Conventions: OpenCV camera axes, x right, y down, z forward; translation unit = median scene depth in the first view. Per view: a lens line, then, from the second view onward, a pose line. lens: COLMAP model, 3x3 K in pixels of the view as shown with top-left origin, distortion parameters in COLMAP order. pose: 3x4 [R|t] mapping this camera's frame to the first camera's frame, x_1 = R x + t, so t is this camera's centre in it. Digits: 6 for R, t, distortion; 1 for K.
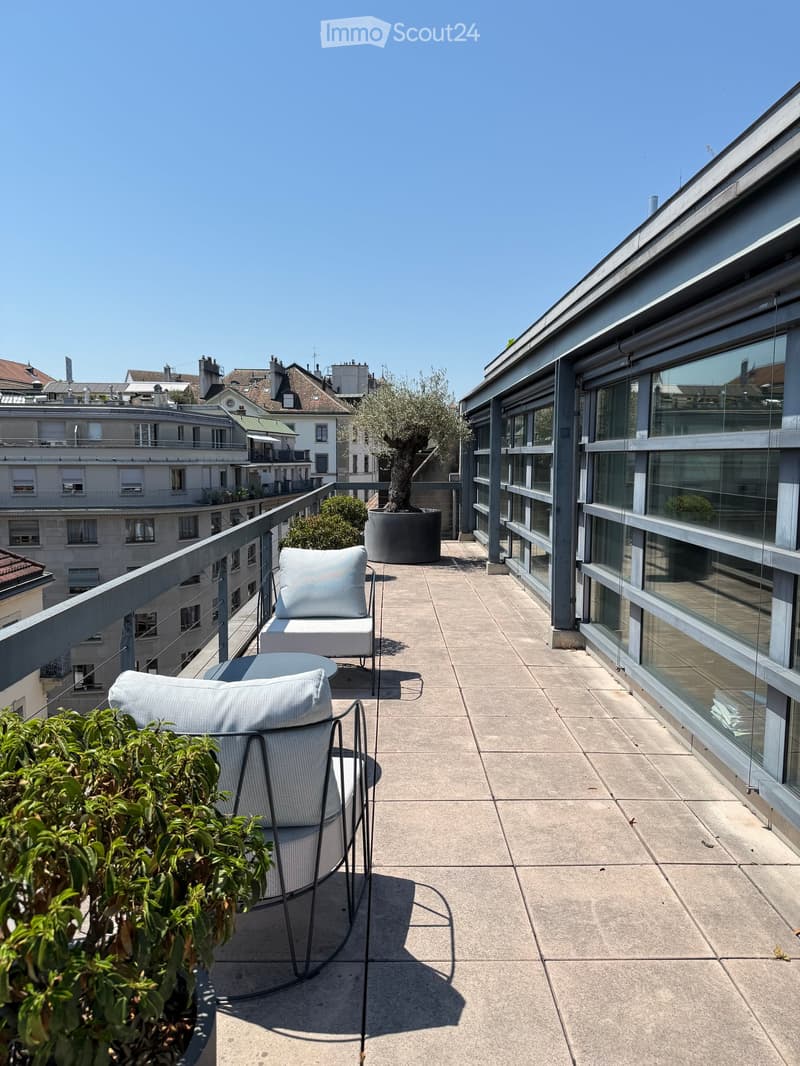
lens RADIAL K [[749.9, 0, 398.4], [0, 749.9, 532.6], [0, 0, 1]] dist [0.088623, -0.127212]
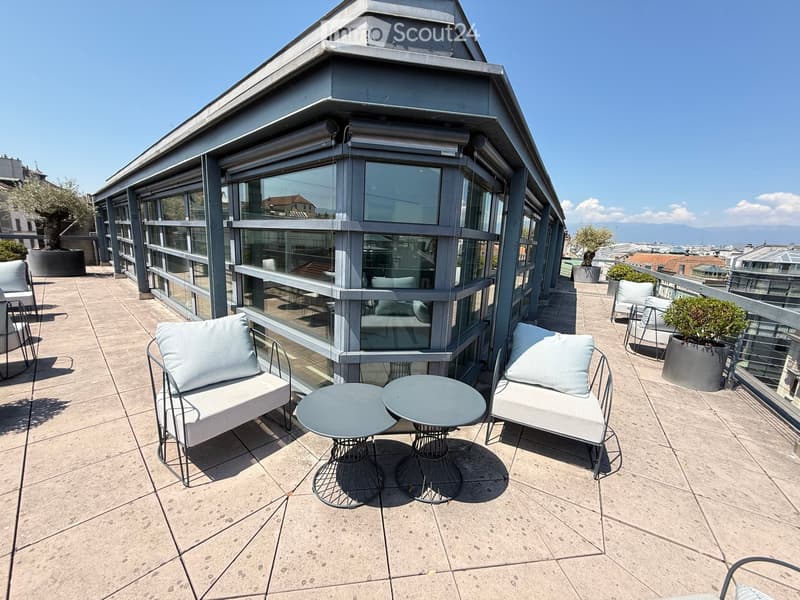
lens RADIAL K [[320.7, 0, 399.7], [0, 320.7, 300.3], [0, 0, 1]] dist [0.001786, -0.000034]
pose [[0.696462, -0.102298, 0.710265, 0.024041], [0.025049, 0.992649, 0.118408, 0.026622], [-0.717156, -0.064675, 0.693905, -0.258101]]
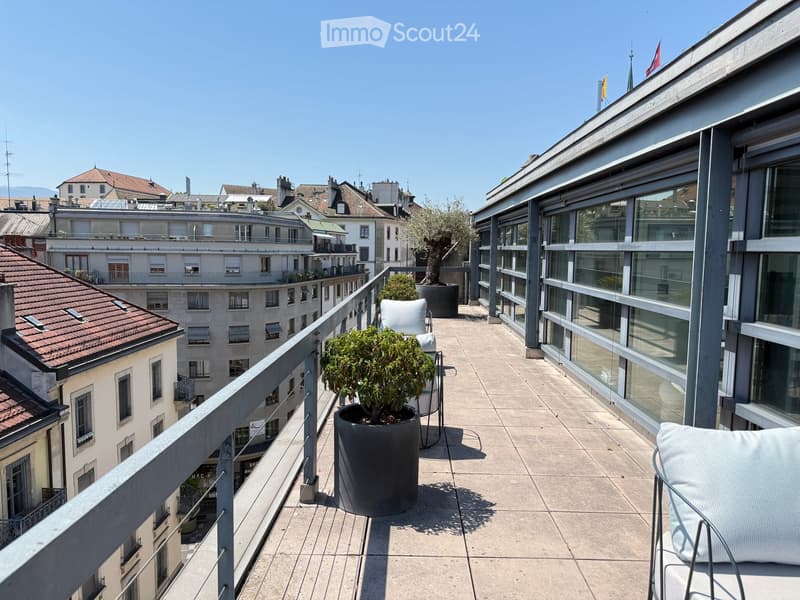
lens RADIAL K [[562.8, 0, 400.8], [0, 562.8, 297.2], [0, 0, 1]] dist [0.088623, -0.127212]
pose [[0.999514, 0.011783, -0.028861, -0.034445], [-0.012239, 0.999802, -0.015665, 0.019038], [0.028671, 0.016010, 0.999461, -0.218070]]
